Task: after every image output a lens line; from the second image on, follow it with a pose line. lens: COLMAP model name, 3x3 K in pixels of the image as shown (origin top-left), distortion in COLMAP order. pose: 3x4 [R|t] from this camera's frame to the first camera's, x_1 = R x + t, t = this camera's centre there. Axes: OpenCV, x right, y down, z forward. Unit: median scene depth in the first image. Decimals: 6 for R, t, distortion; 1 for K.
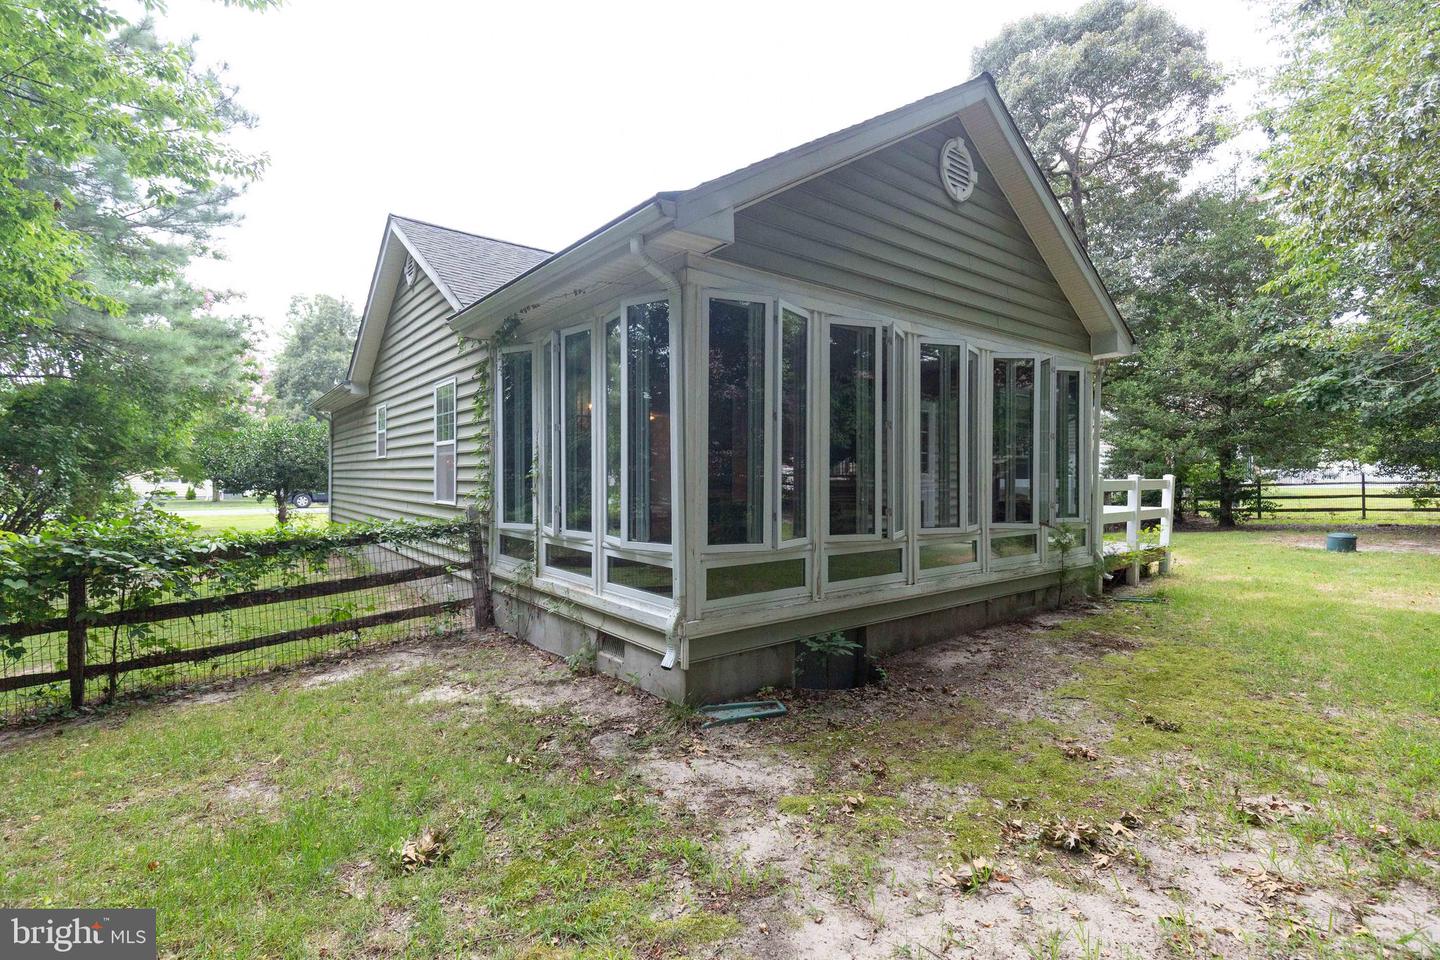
lens RADIAL K [[667.8, 0, 719.0], [0, 667.8, 472.2], [0, 0, 1]] dist [0.006186, -0.001216]
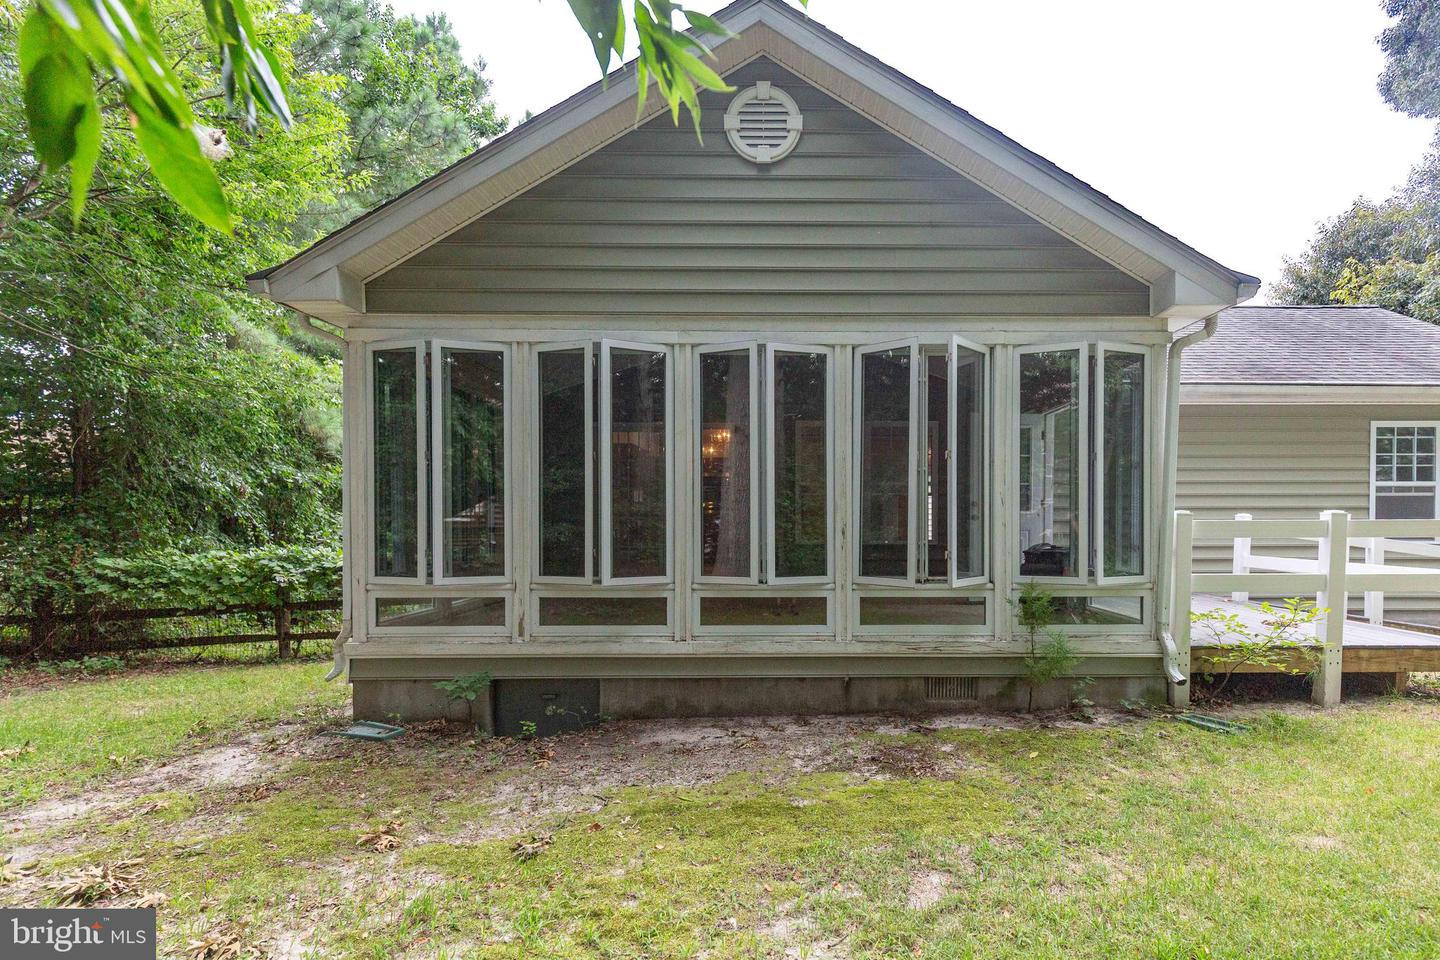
lens RADIAL K [[733.1, 0, 719.8], [0, 733.1, 490.6], [0, 0, 1]] dist [0.004056, 0.000267]
pose [[0.794527, 0.008722, -0.607166, 0.904621], [0.004502, 0.999785, 0.020254, -0.041854], [0.607212, -0.018826, 0.794317, 0.297772]]
